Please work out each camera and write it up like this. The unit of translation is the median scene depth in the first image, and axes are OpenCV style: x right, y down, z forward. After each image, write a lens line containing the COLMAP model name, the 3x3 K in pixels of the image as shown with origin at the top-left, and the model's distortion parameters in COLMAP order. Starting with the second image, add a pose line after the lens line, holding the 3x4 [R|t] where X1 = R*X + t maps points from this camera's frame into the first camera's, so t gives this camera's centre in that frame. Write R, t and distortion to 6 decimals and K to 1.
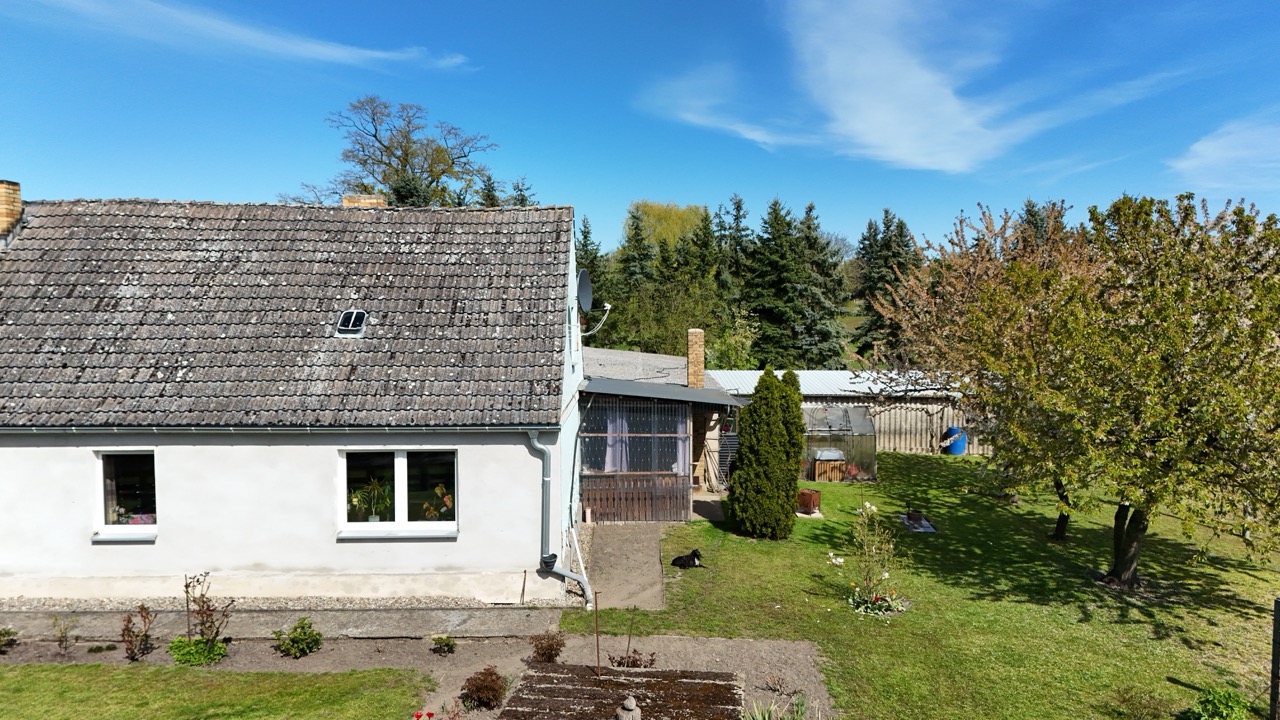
lens RADIAL K [[944.5, 0, 640.0], [0, 944.5, 360.0], [0, 0, 1]] dist [0.102989, -0.124068]
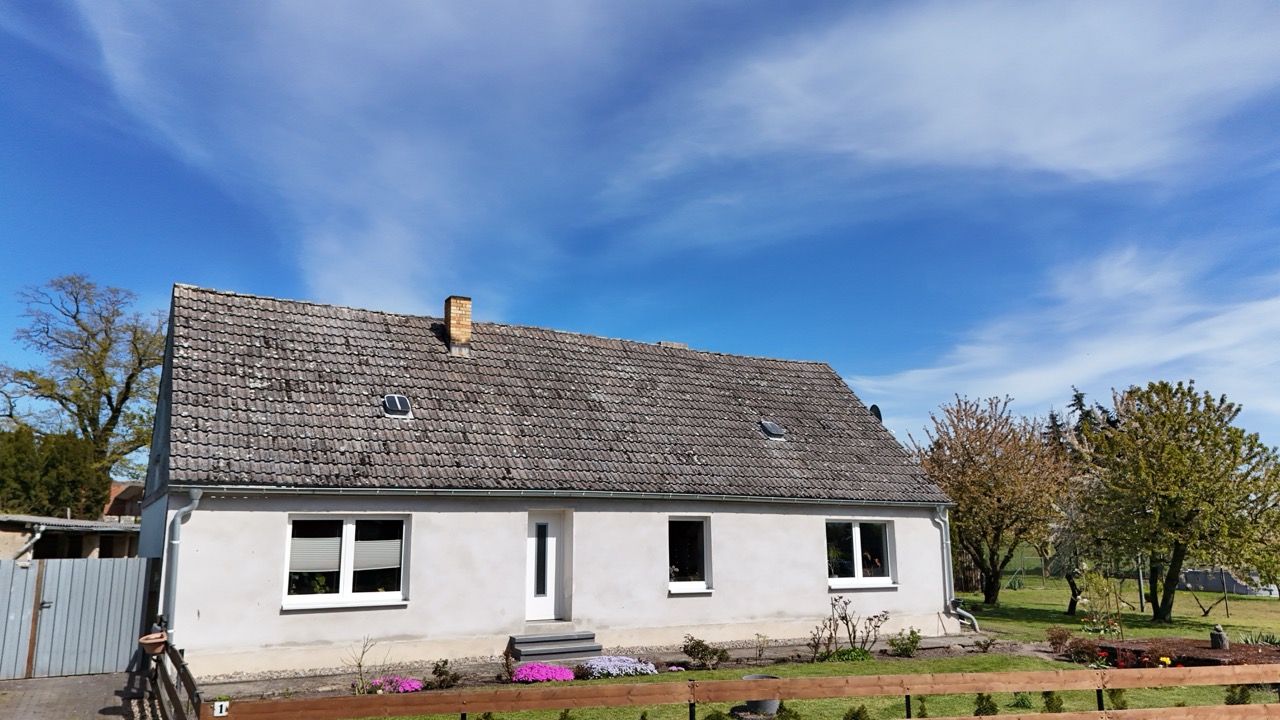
lens RADIAL K [[945.1, 0, 640.4], [0, 945.1, 365.3], [0, 0, 1]] dist [0.071574, -0.066291]
pose [[0.880086, 0.084529, 0.467230, -1.052401], [0.030971, 0.971710, -0.234136, 0.168033], [-0.473804, 0.220530, 0.852570, -0.031737]]
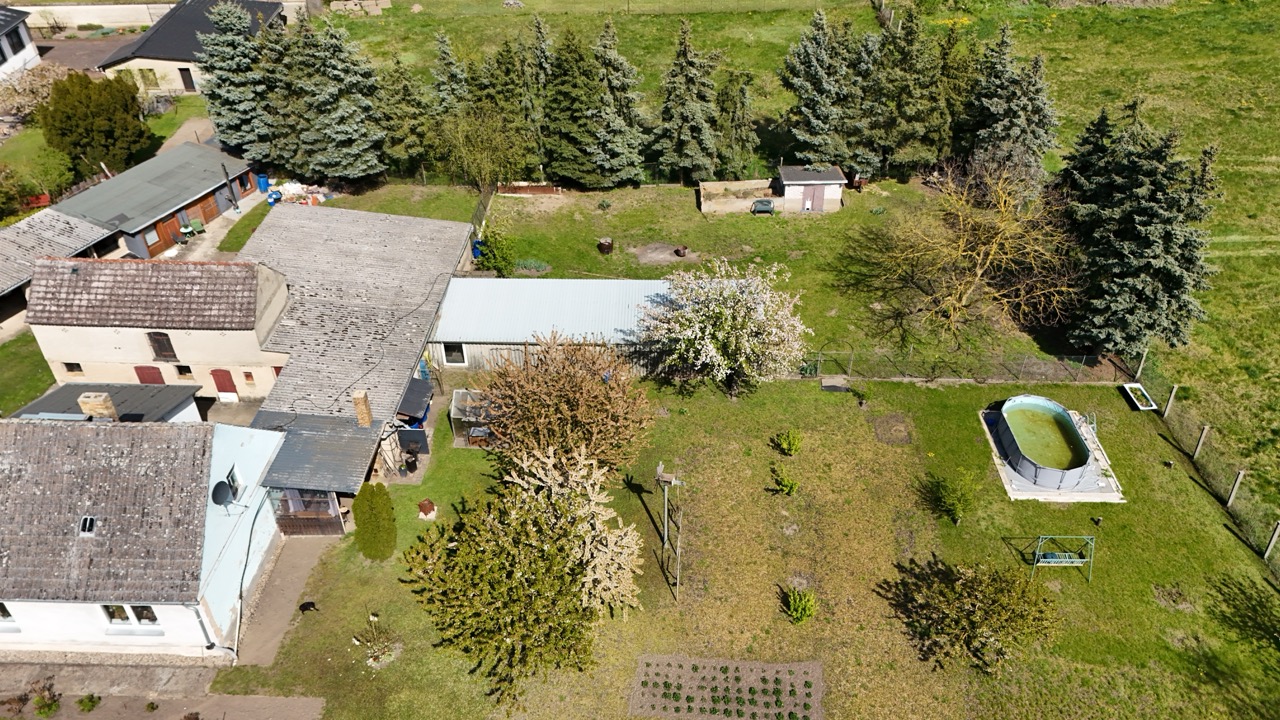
lens RADIAL K [[945.1, 0, 640.4], [0, 945.1, 365.3], [0, 0, 1]] dist [0.071574, -0.066291]
pose [[0.998321, 0.026354, -0.051580, 0.824706], [0.006866, 0.830378, 0.557158, -1.287738], [0.057515, -0.556576, 0.828803, -0.287953]]
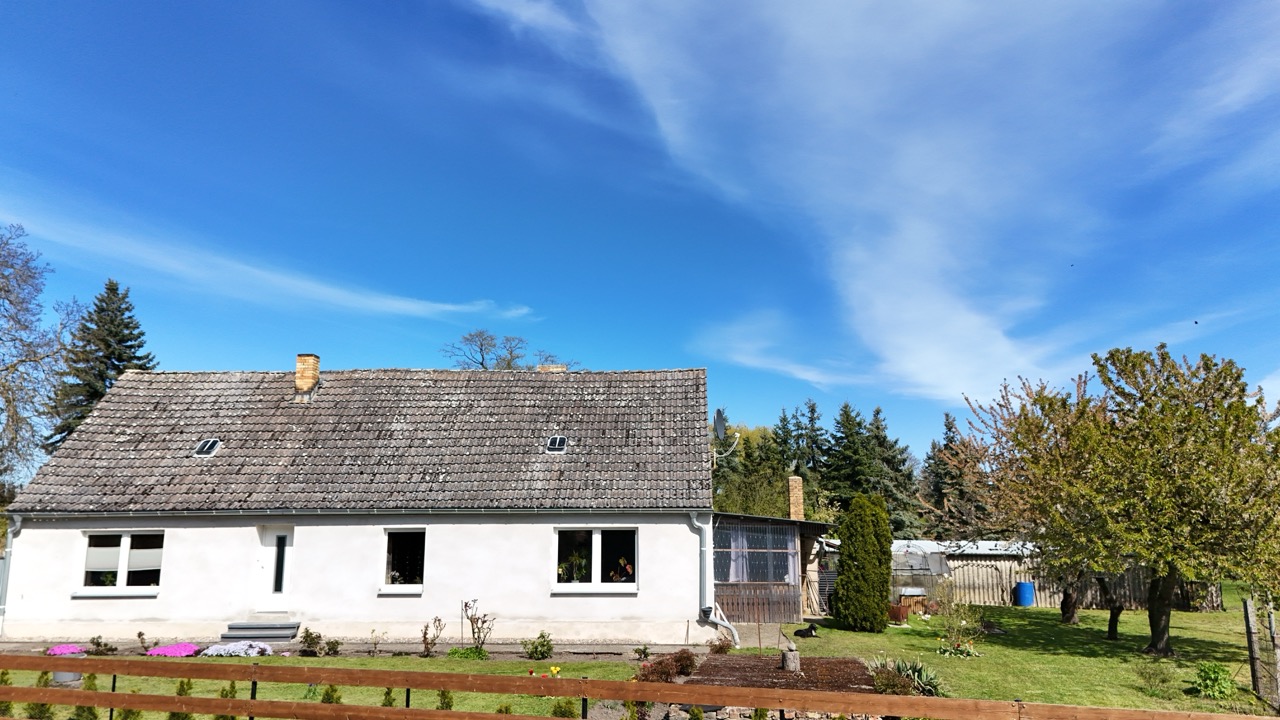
lens RADIAL K [[944.5, 0, 640.0], [0, 944.5, 360.0], [0, 0, 1]] dist [0.102989, -0.124068]
pose [[0.998036, -0.011788, -0.061523, -0.092390], [-0.003846, 0.968751, -0.248007, 0.181057], [0.062523, 0.247756, 0.966803, -0.354585]]
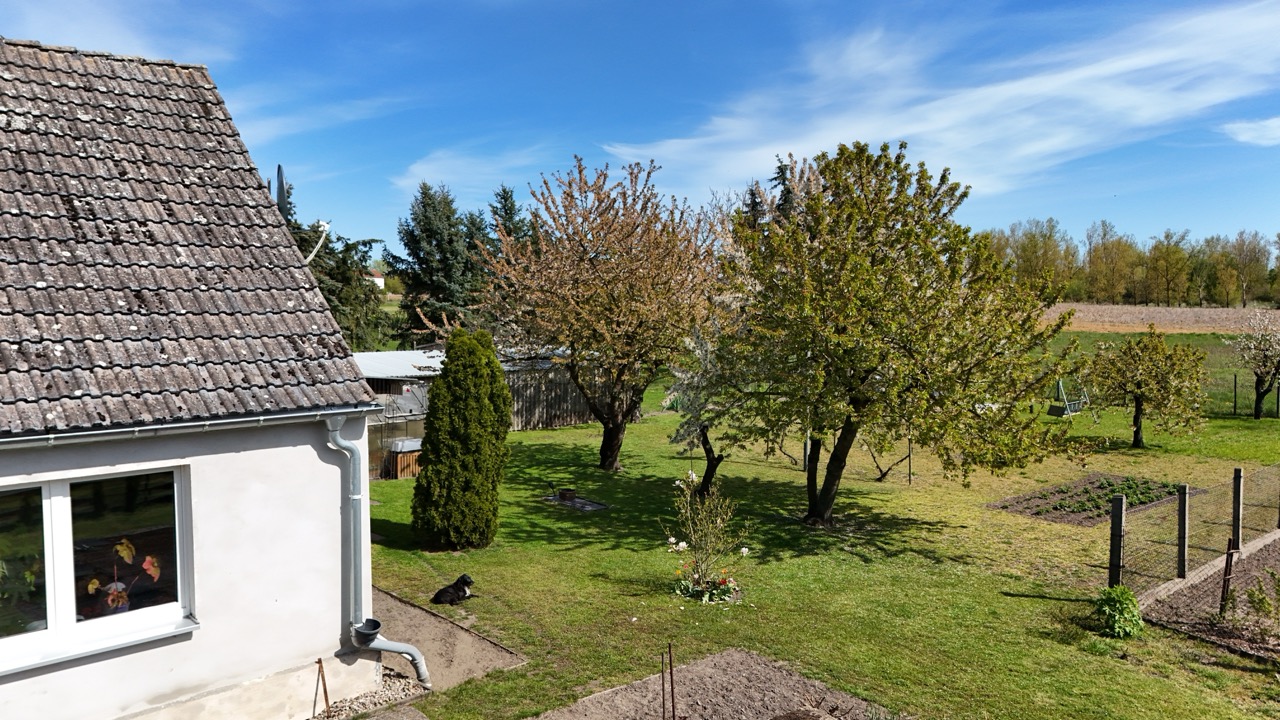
lens RADIAL K [[945.1, 0, 640.4], [0, 945.1, 365.3], [0, 0, 1]] dist [0.071574, -0.066291]
pose [[0.730286, -0.046312, 0.681569, -0.334451], [0.044775, 0.998799, 0.019892, 0.035375], [-0.681672, 0.015990, 0.731483, 0.395287]]
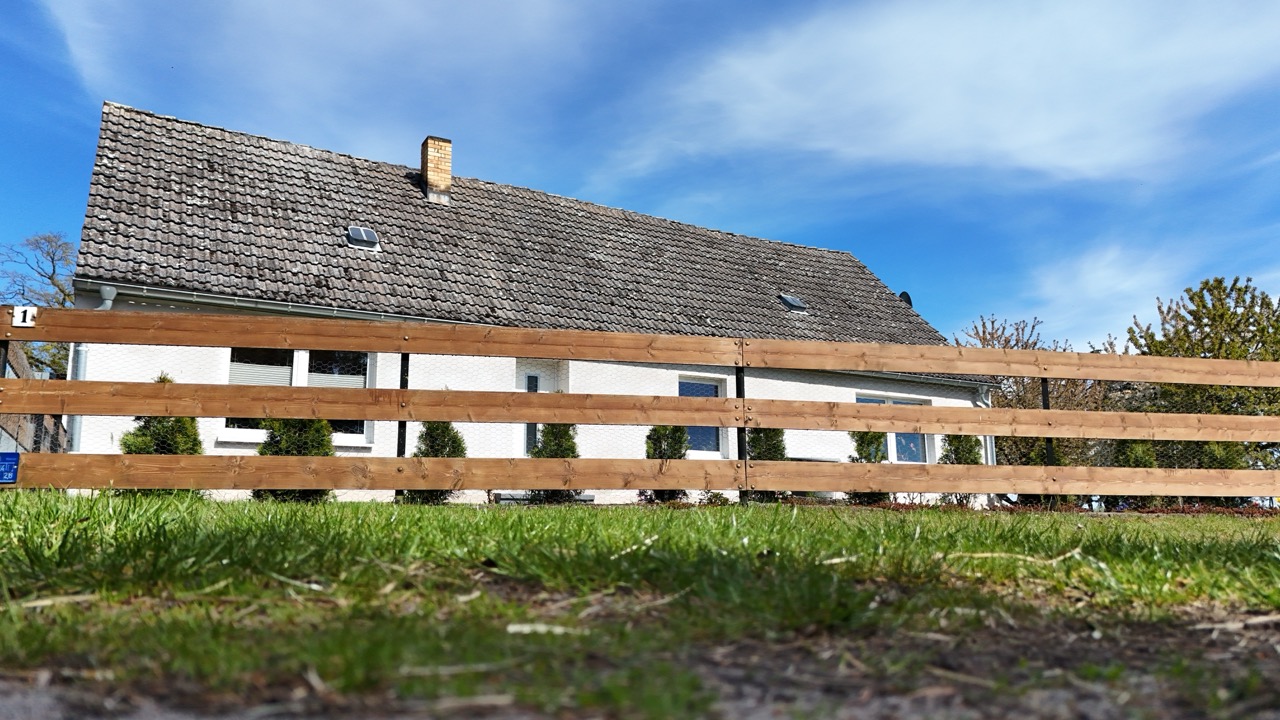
lens RADIAL K [[943.9, 0, 638.6], [0, 943.9, 372.4], [0, 0, 1]] dist [0.044410, -0.005785]
pose [[0.879070, 0.082871, 0.469434, -0.978083], [0.031852, 0.972361, -0.231300, 0.294158], [-0.475627, 0.218282, 0.852134, 0.135059]]
